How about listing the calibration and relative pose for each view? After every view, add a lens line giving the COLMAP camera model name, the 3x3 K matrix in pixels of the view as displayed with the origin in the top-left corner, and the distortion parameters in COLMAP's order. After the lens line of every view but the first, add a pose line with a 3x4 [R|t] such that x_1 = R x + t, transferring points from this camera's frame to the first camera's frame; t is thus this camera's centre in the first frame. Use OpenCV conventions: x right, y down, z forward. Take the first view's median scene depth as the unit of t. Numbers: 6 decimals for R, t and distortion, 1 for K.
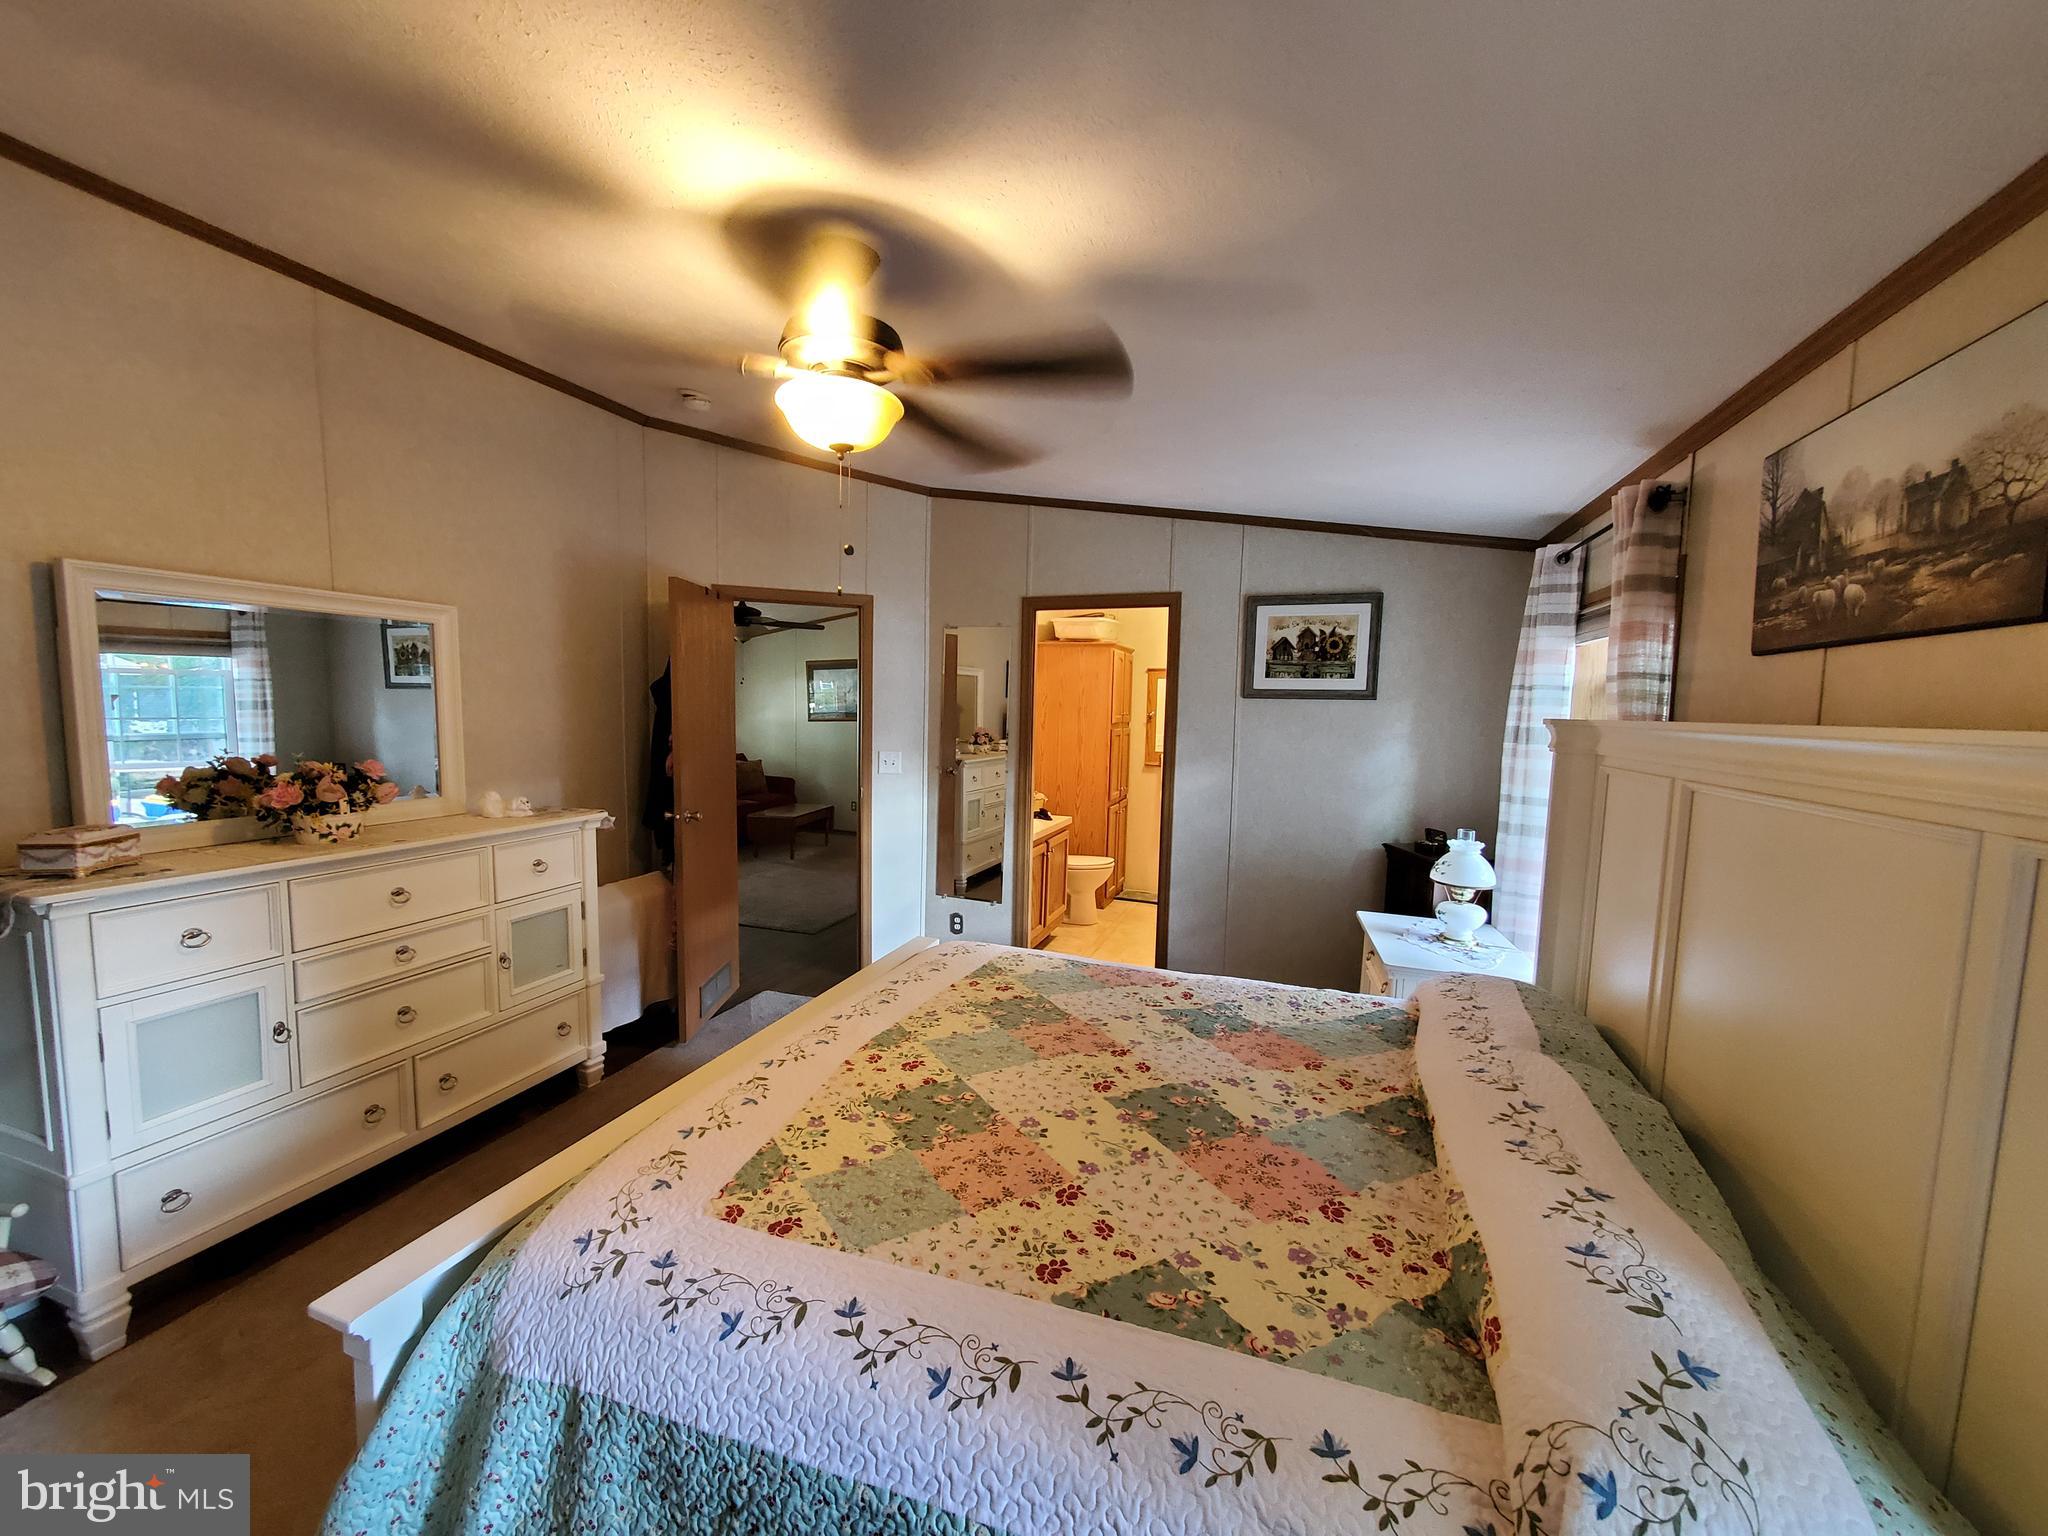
lens RADIAL K [[809.0, 0, 985.1], [0, 809.0, 781.1], [0, 0, 1]] dist [0.000222, 0.000554]
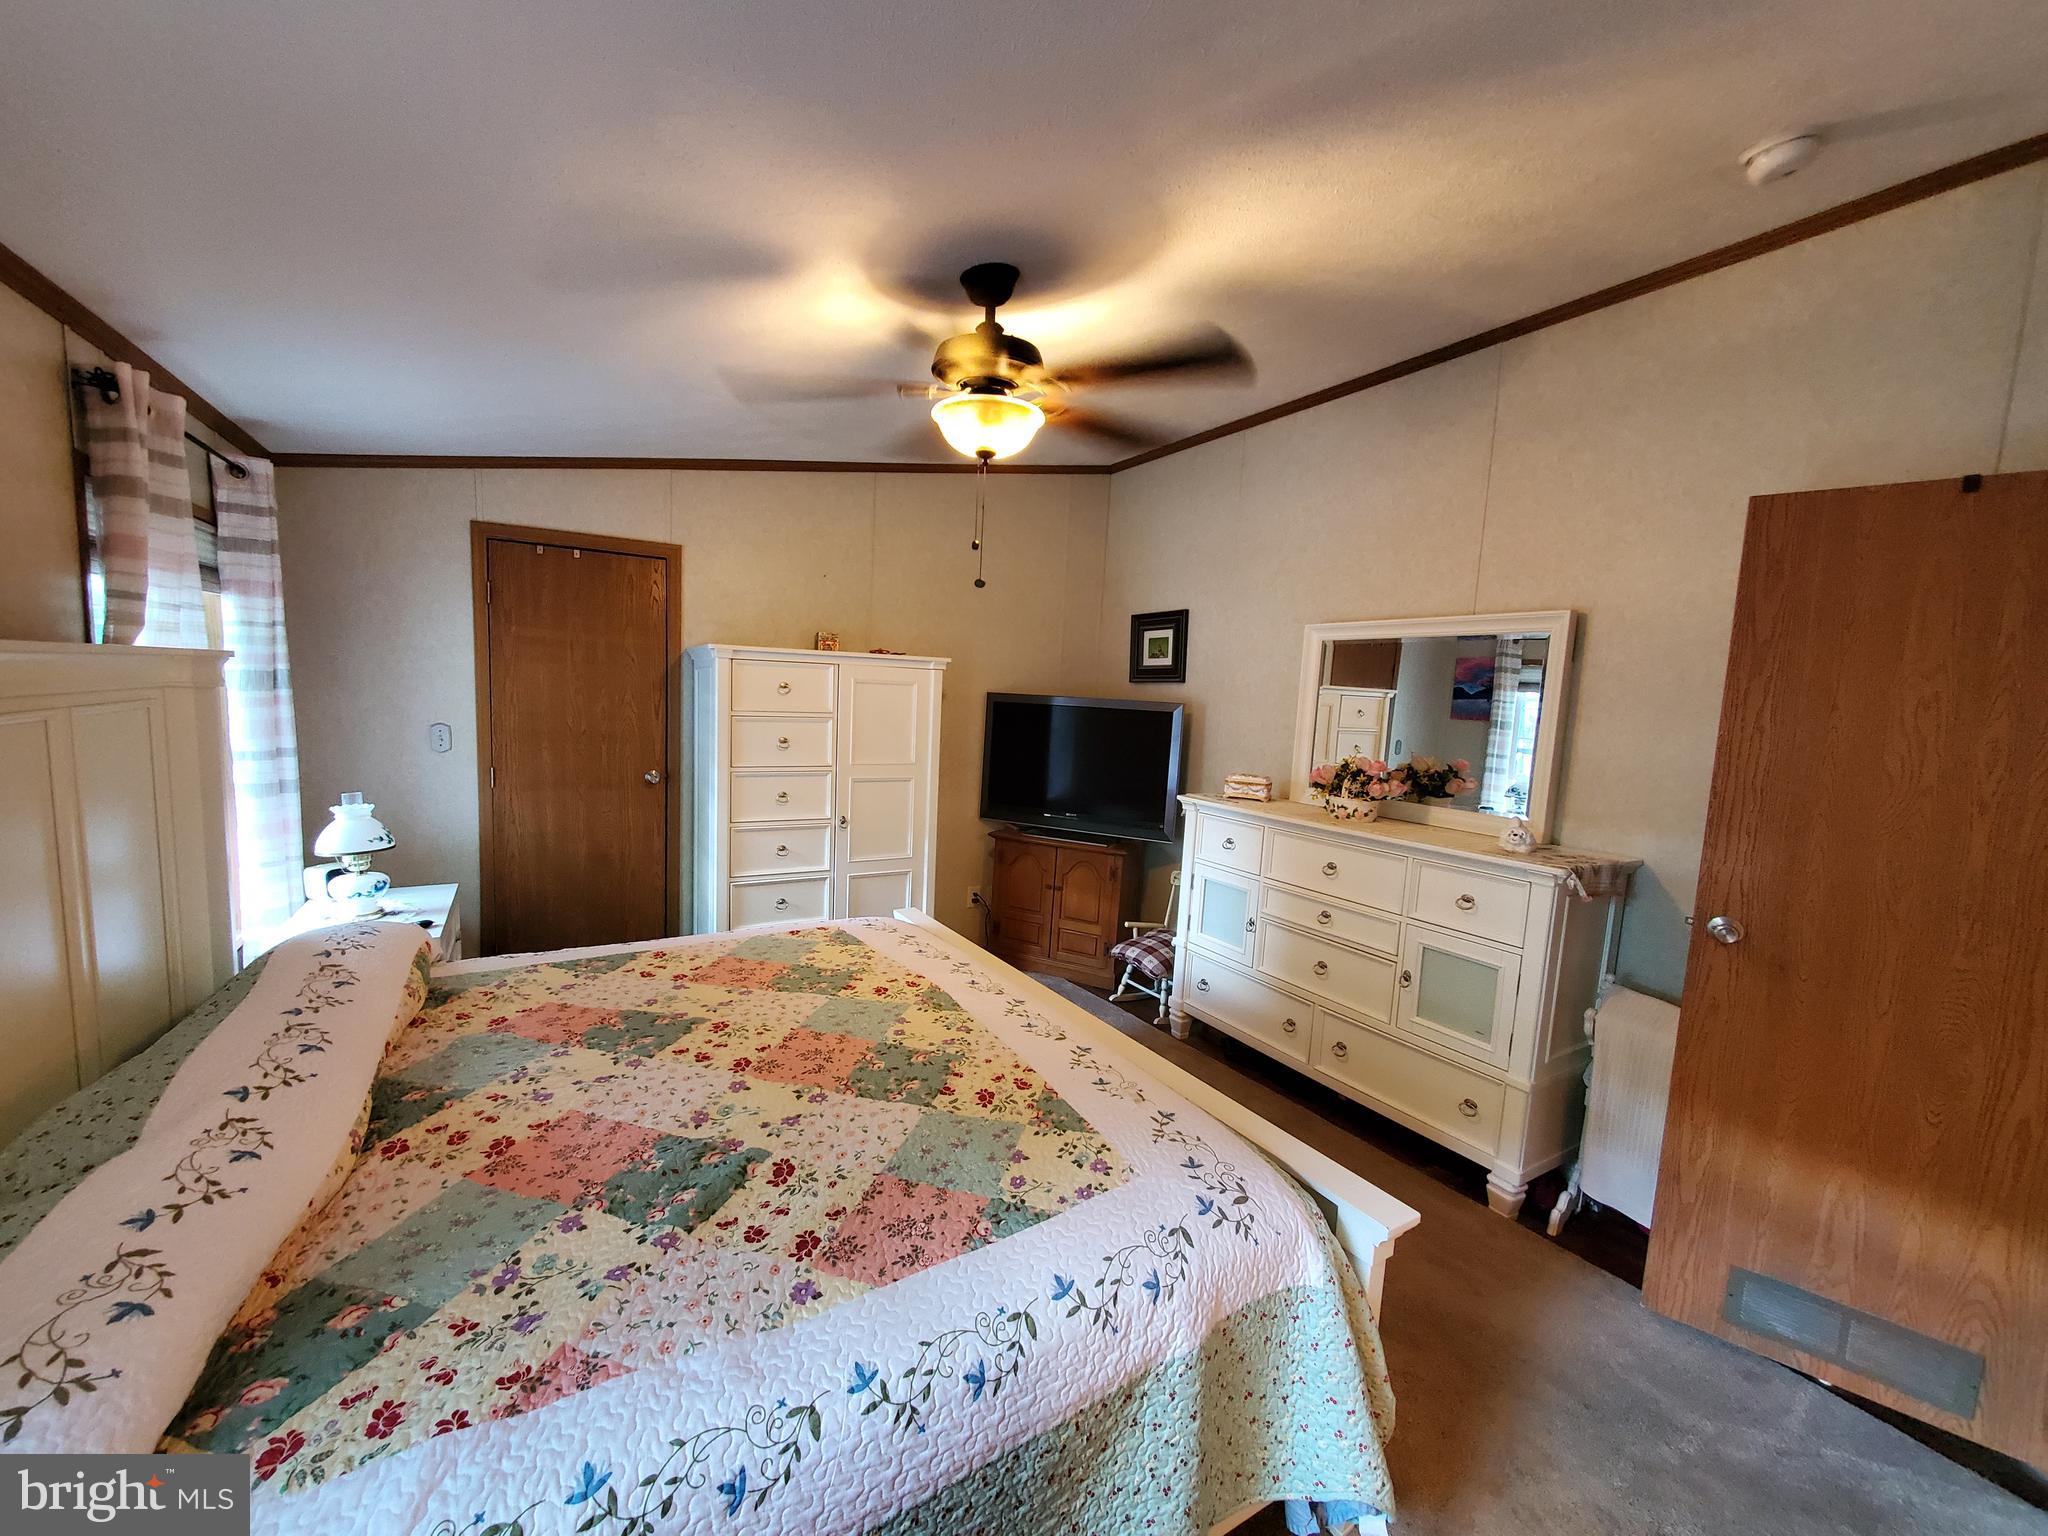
lens RADIAL K [[809.0, 0, 985.1], [0, 809.0, 781.1], [0, 0, 1]] dist [0.000222, 0.000554]
pose [[-0.636797, 0.039981, -0.769994, 0.760083], [-0.130038, 0.978780, 0.158365, -0.159866], [0.759987, 0.200975, -0.618085, 1.930549]]
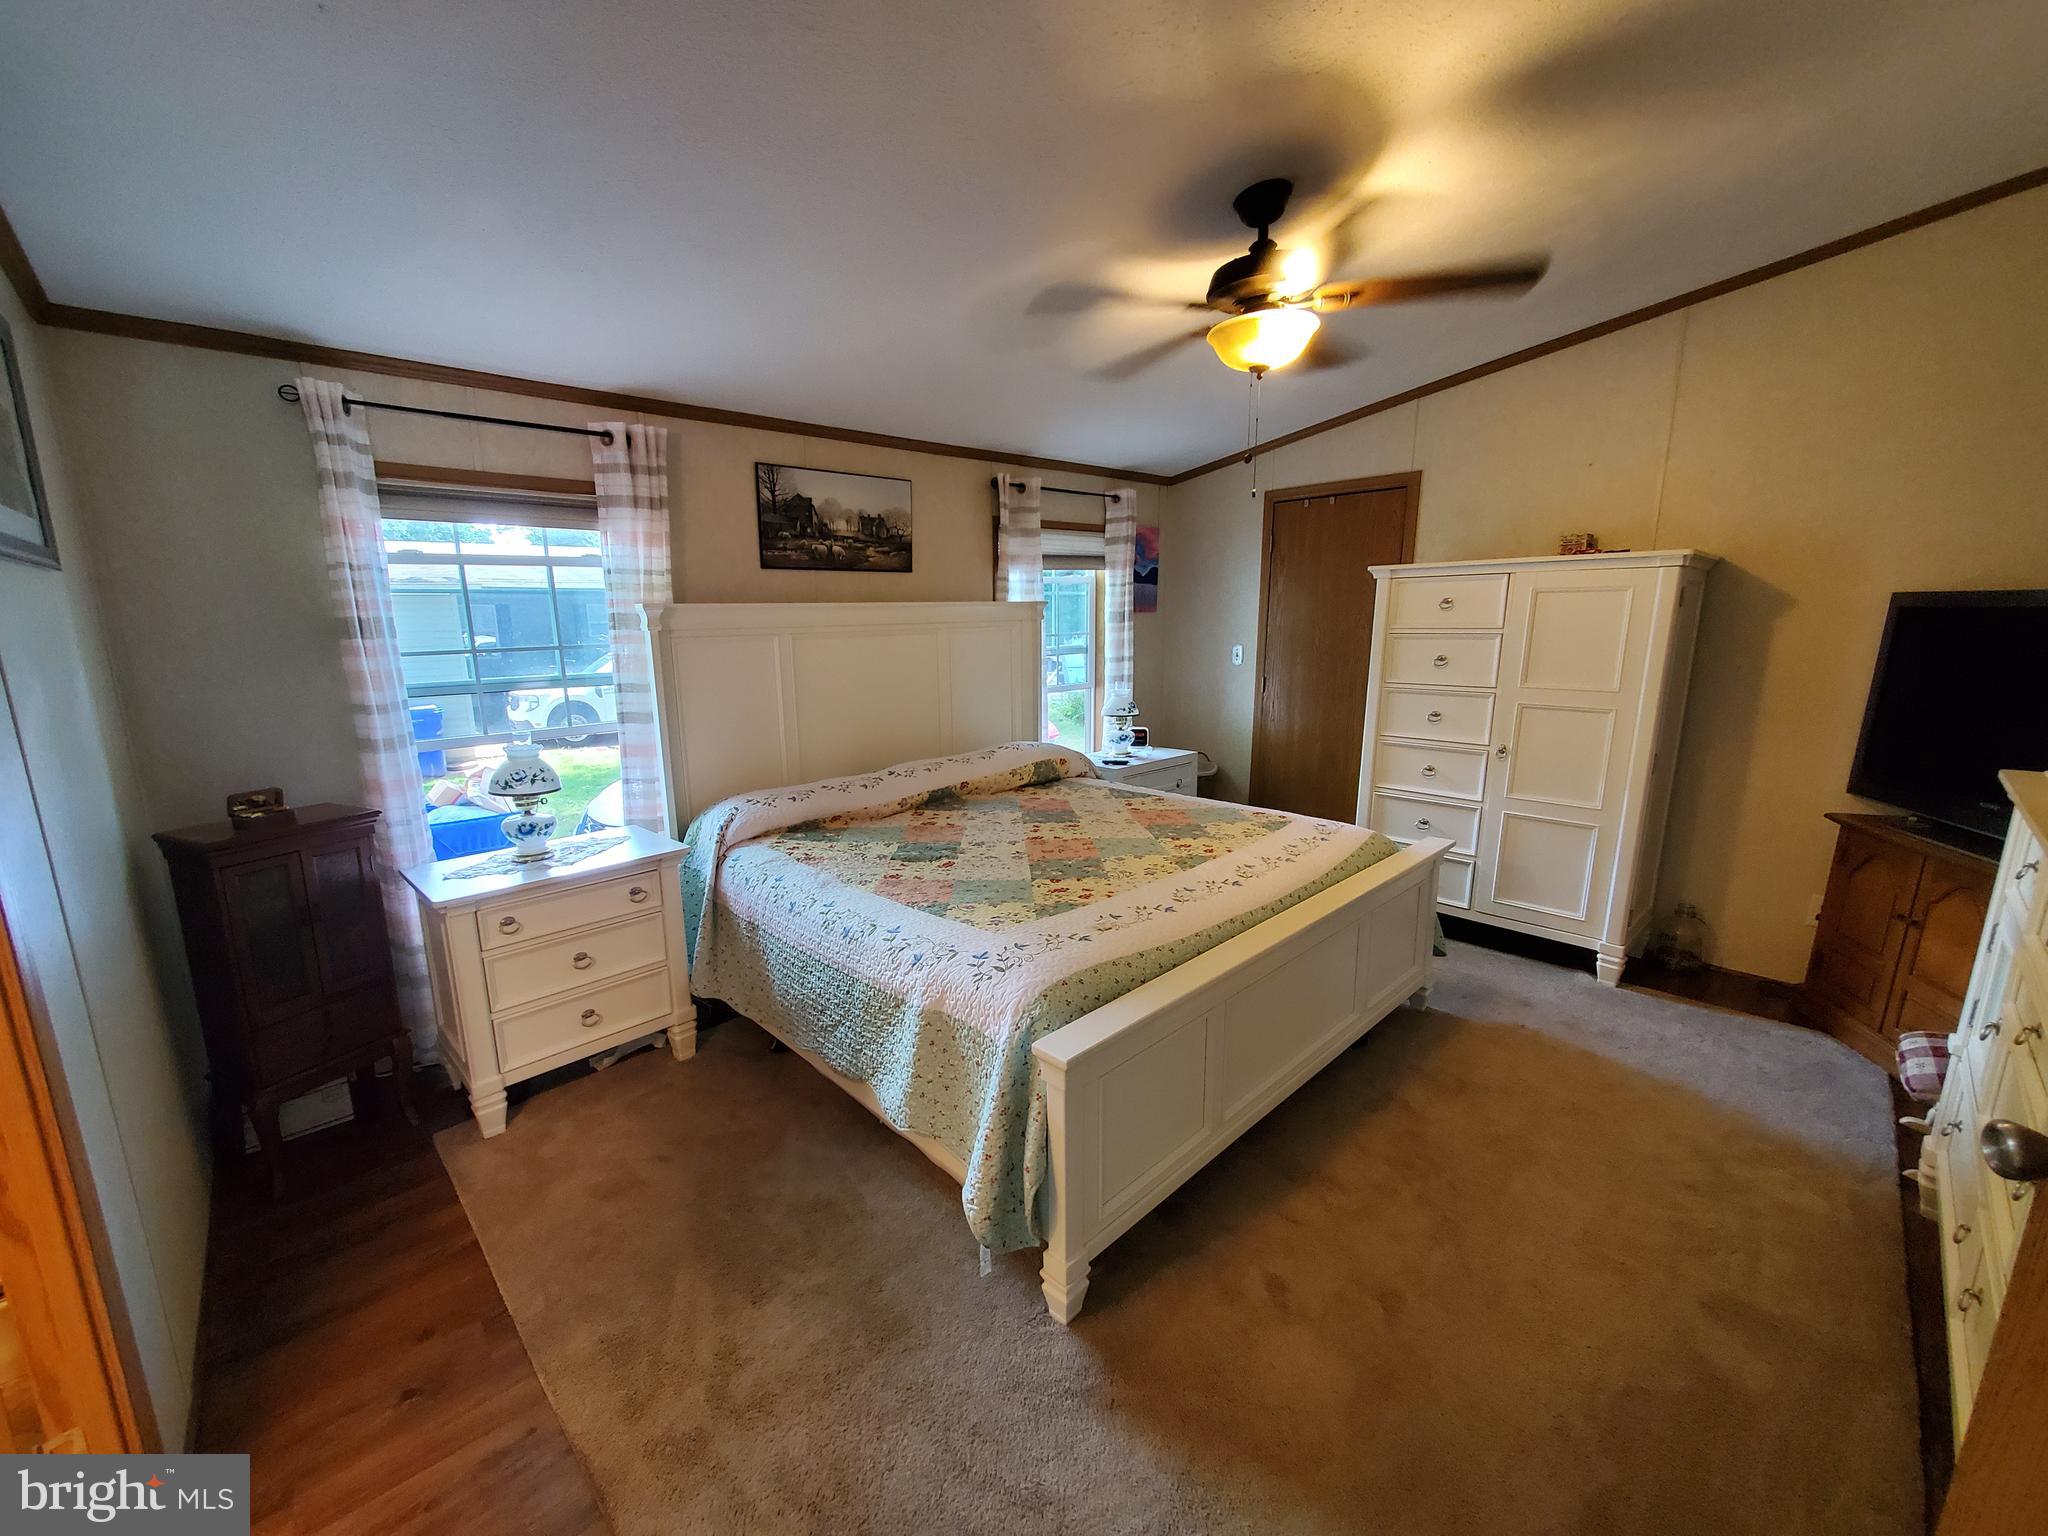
lens RADIAL K [[809.0, 0, 985.1], [0, 809.0, 781.1], [0, 0, 1]] dist [0.000222, 0.000554]
pose [[-0.889718, -0.098337, 0.445793, -0.444424], [0.041443, 0.955093, 0.293395, -0.216246], [-0.454625, 0.279514, -0.845688, 2.563071]]
